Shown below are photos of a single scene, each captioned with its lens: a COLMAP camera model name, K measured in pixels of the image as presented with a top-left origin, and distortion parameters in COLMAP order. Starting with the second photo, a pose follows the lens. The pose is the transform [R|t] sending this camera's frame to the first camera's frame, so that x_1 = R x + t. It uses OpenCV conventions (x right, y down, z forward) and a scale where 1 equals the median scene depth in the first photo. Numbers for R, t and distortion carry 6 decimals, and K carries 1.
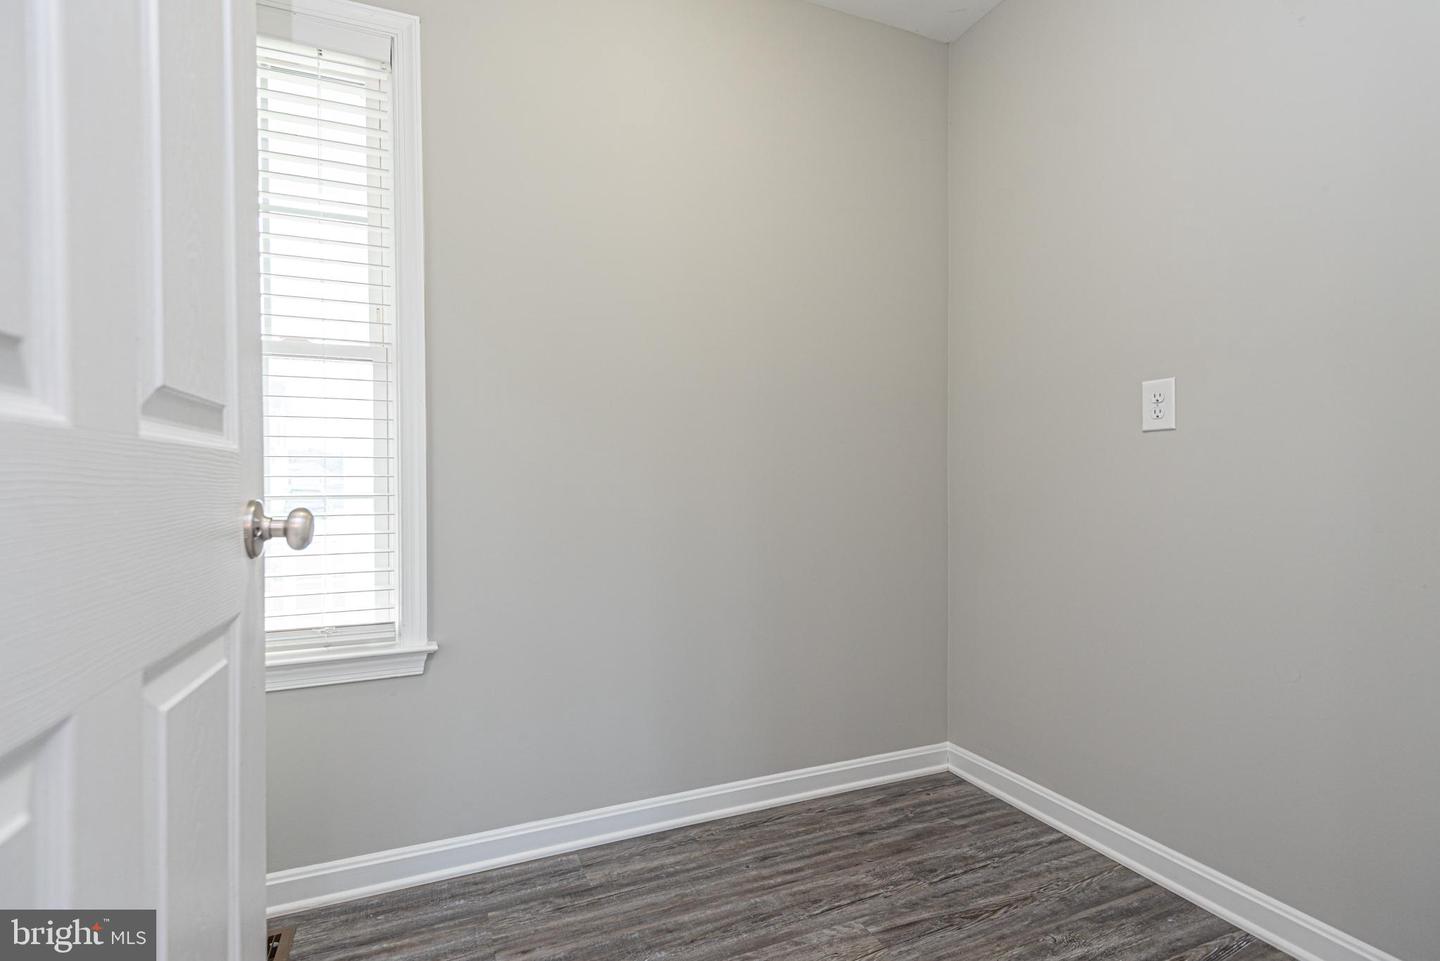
lens RADIAL K [[655.6, 0, 720.7], [0, 655.6, 484.3], [0, 0, 1]] dist [0.026446, -0.009120]
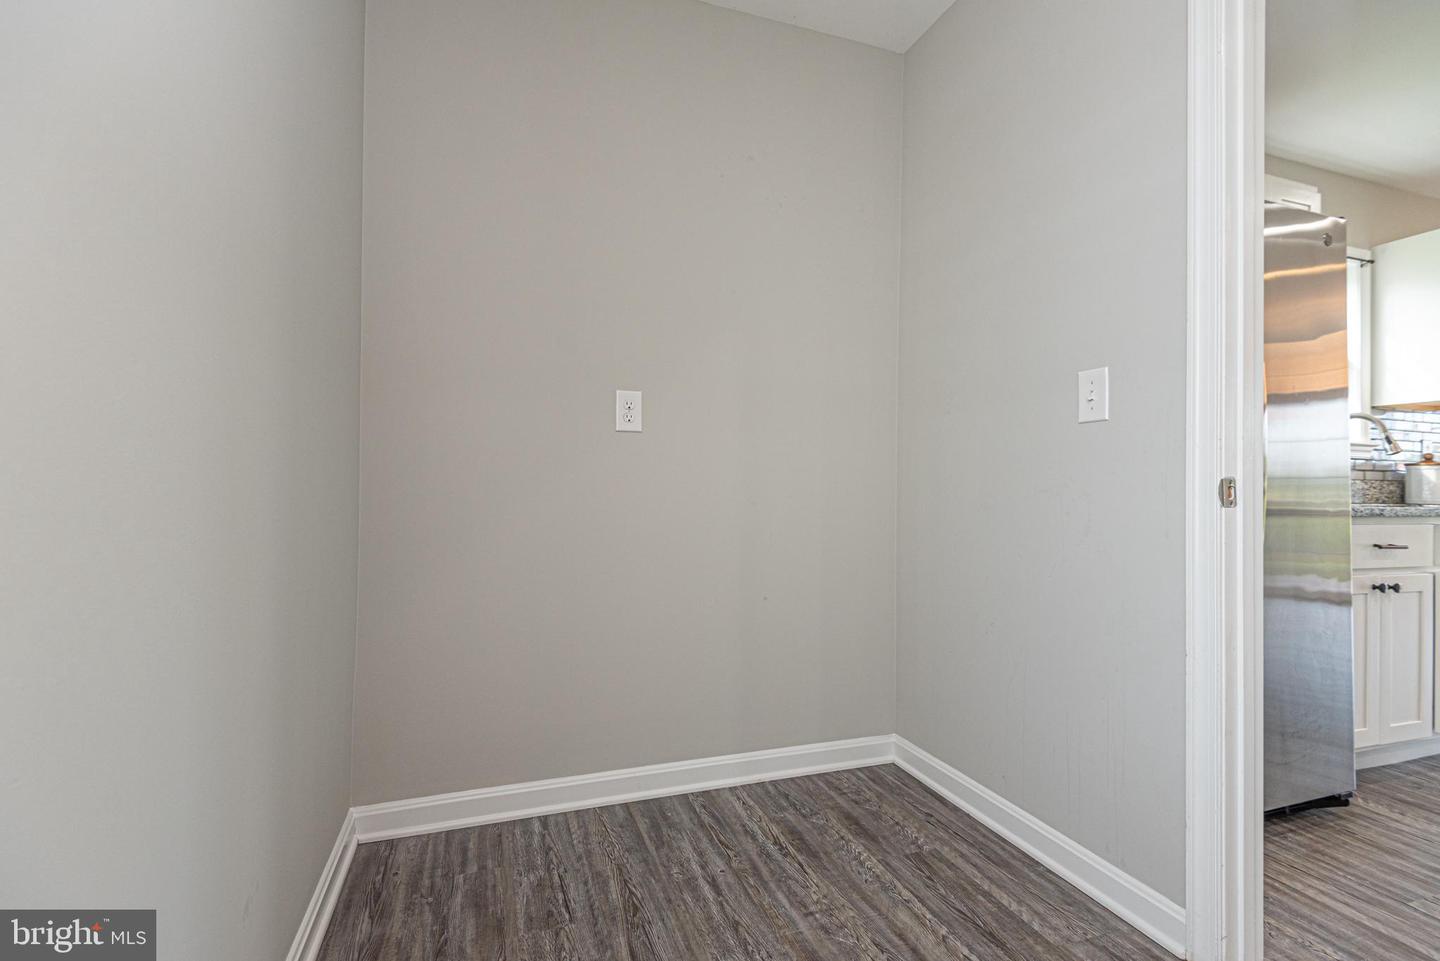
lens RADIAL K [[655.6, 0, 721.7], [0, 655.6, 482.0], [0, 0, 1]] dist [0.026446, -0.009120]
pose [[0.126297, 0.010695, 0.991935, -0.521465], [-0.001207, 0.999943, -0.010627, 0.024306], [-0.991992, 0.000145, 0.126303, 0.663520]]
